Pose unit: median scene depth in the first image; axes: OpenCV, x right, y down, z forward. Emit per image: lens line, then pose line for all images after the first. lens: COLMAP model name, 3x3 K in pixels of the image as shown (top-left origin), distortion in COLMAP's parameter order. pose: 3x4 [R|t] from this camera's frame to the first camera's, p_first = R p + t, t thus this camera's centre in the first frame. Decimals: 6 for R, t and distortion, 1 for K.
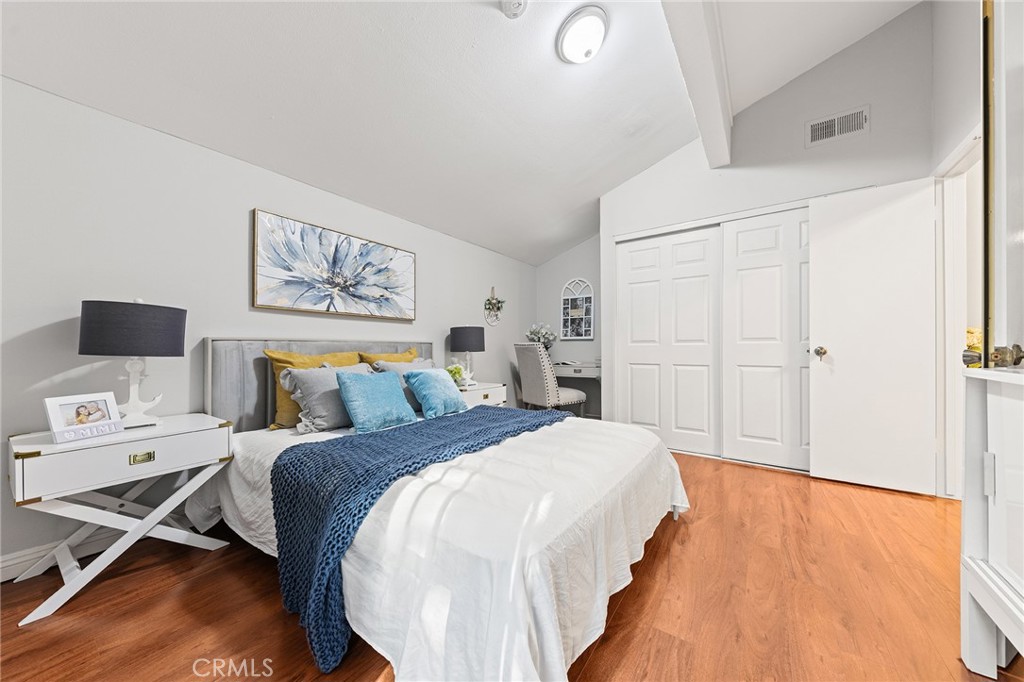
lens RADIAL K [[355.2, 0, 514.3], [0, 355.2, 346.2], [0, 0, 1]] dist [0.001754, -0.001503]
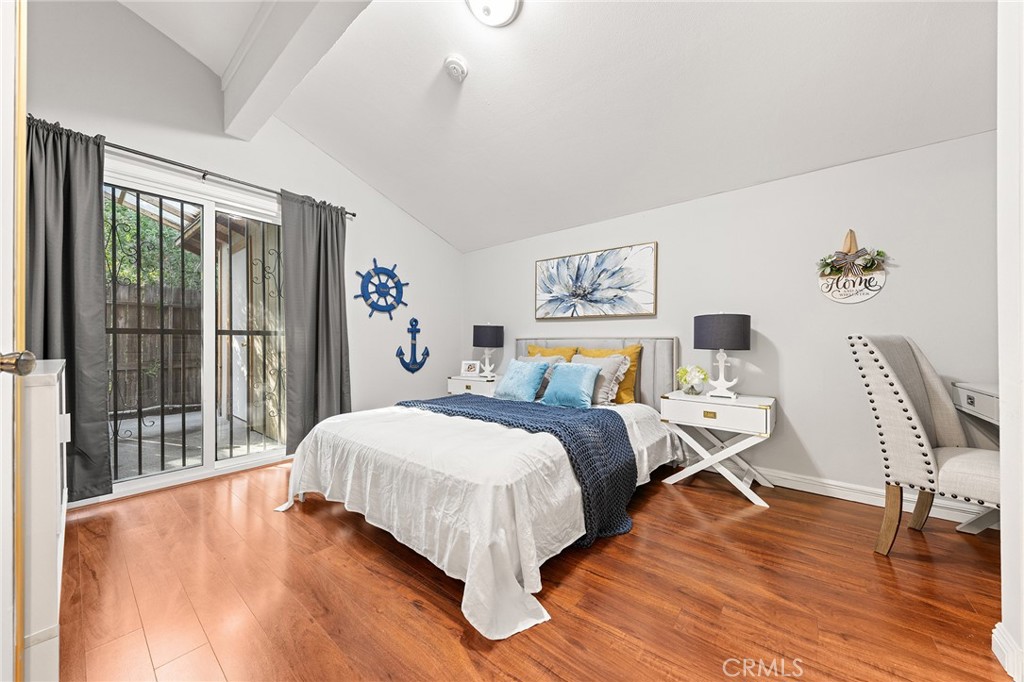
lens RADIAL K [[355.2, 0, 512.0], [0, 355.2, 341.4], [0, 0, 1]] dist [0.001754, -0.001503]
pose [[-0.073004, -0.001886, -0.997330, 0.786921], [0.005895, 0.999980, -0.002323, -0.001989], [0.997314, -0.006049, -0.072992, 0.817995]]
